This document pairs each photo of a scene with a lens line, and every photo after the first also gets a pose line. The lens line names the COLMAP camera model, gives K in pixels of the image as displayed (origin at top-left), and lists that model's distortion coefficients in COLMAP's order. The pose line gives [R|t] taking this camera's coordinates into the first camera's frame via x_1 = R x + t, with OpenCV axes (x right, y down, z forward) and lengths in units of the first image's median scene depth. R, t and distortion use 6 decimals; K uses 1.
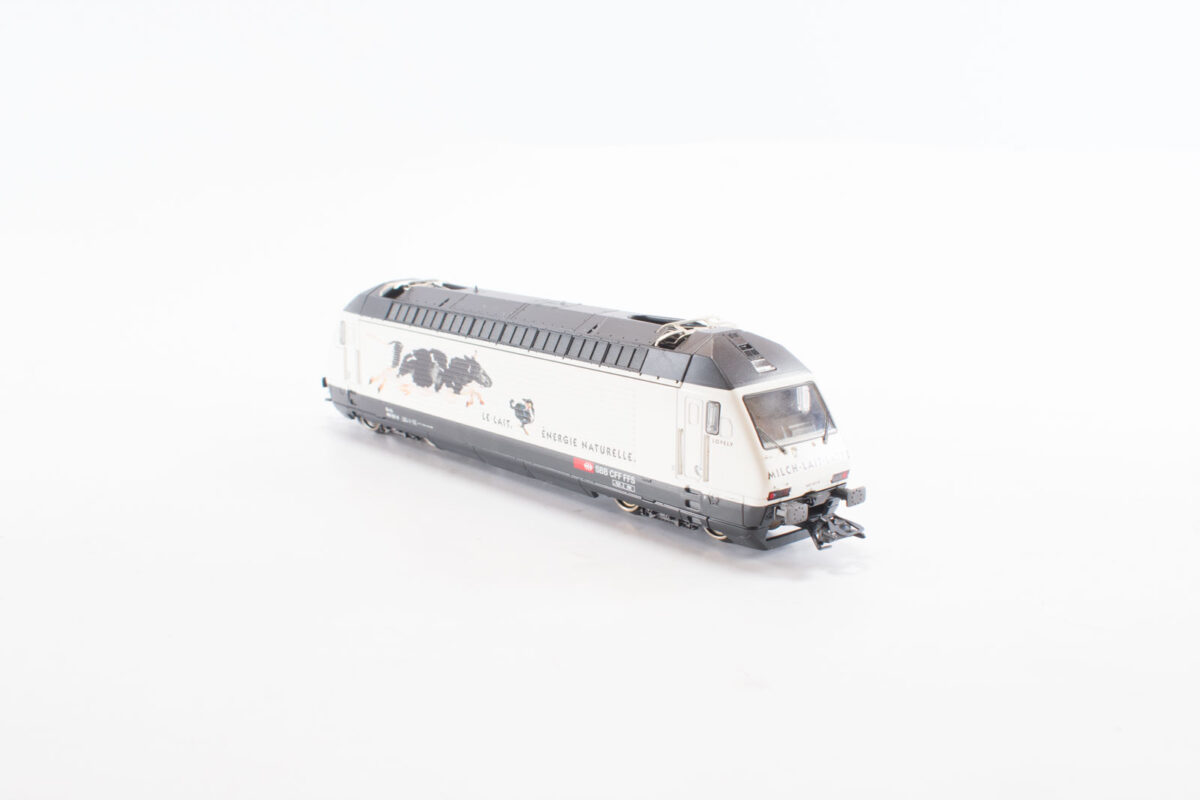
lens RADIAL K [[1337.7, 0, 600.0], [0, 1337.7, 400.0], [0, 0, 1]] dist [-0.001420, 0.000096]
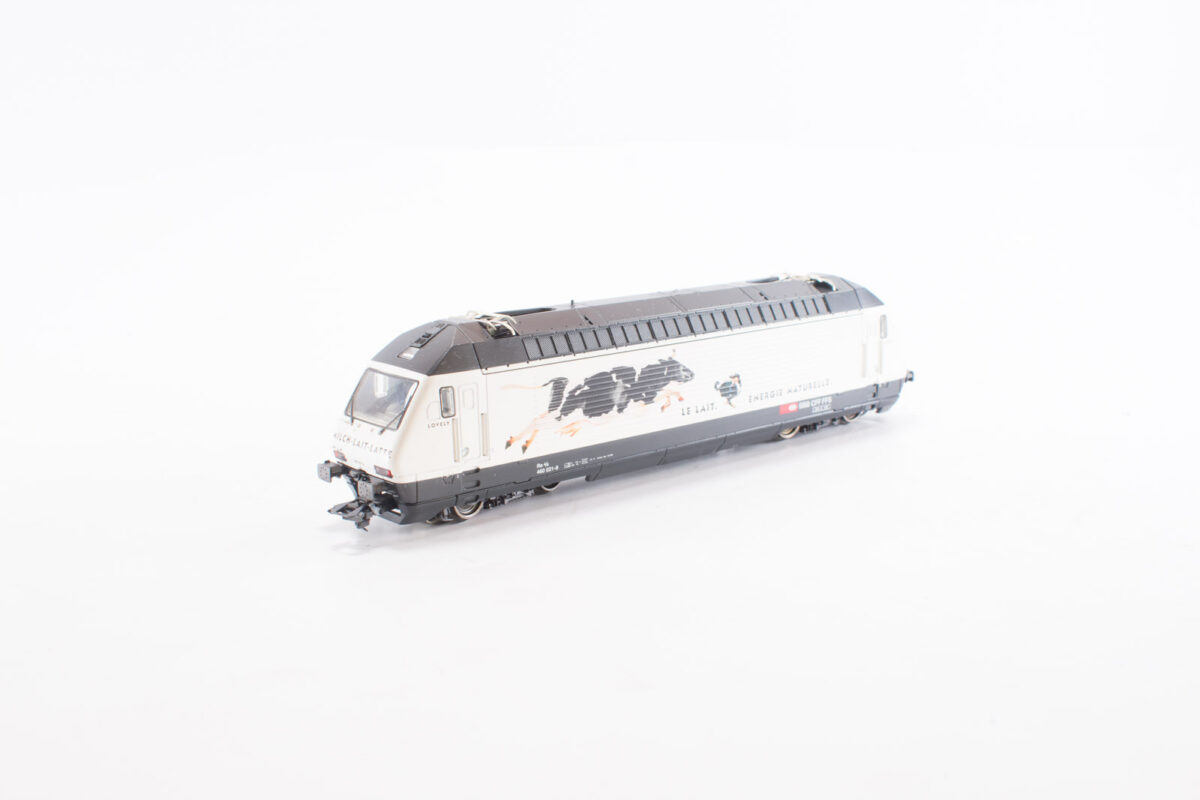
lens RADIAL K [[1337.7, 0, 600.0], [0, 1337.7, 400.0], [0, 0, 1]] dist [-0.001420, 0.000096]
pose [[0.004102, -0.198795, 0.980033, -1.164357], [0.220869, 0.956017, 0.192999, -0.222361], [-0.975295, 0.215667, 0.047829, 1.098327]]
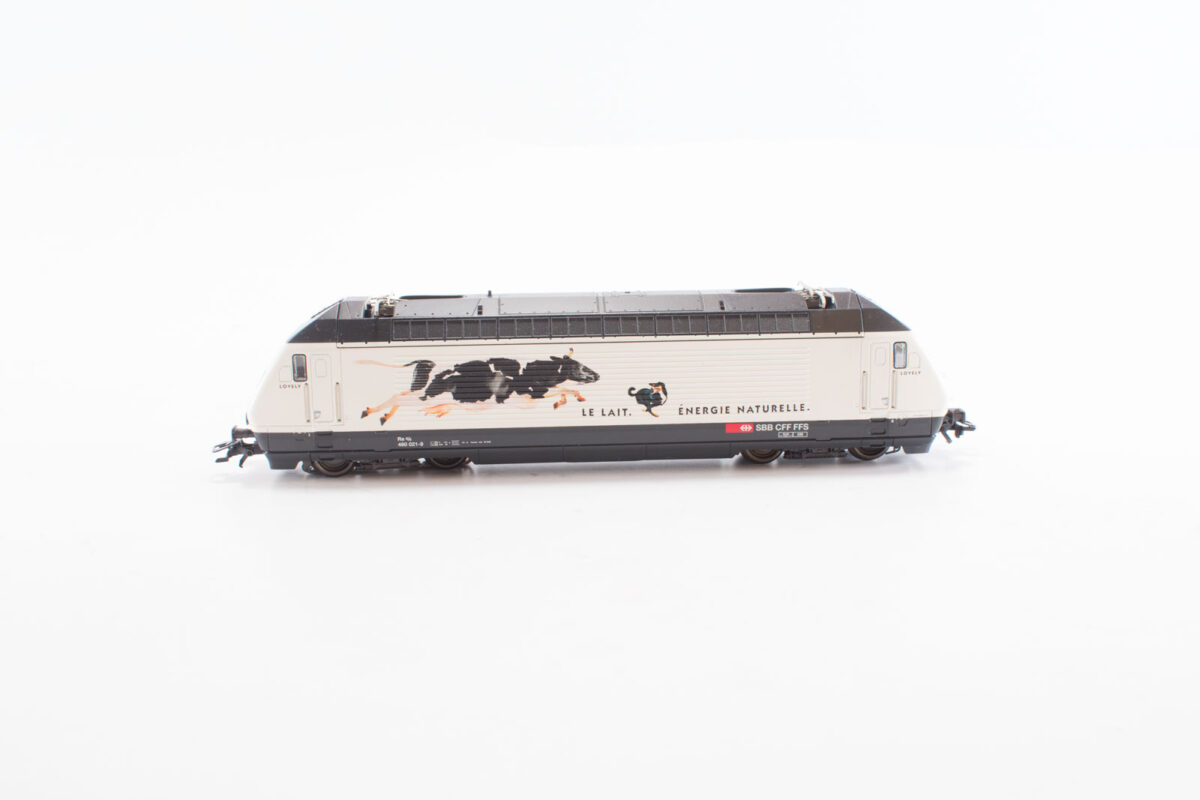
lens RADIAL K [[1337.7, 0, 600.0], [0, 1337.7, 400.0], [0, 0, 1]] dist [-0.001420, 0.000096]
pose [[0.603666, -0.165206, 0.779932, -0.932945], [0.171695, 0.982278, 0.075176, -0.076380], [-0.778530, 0.088529, 0.621333, 0.399824]]
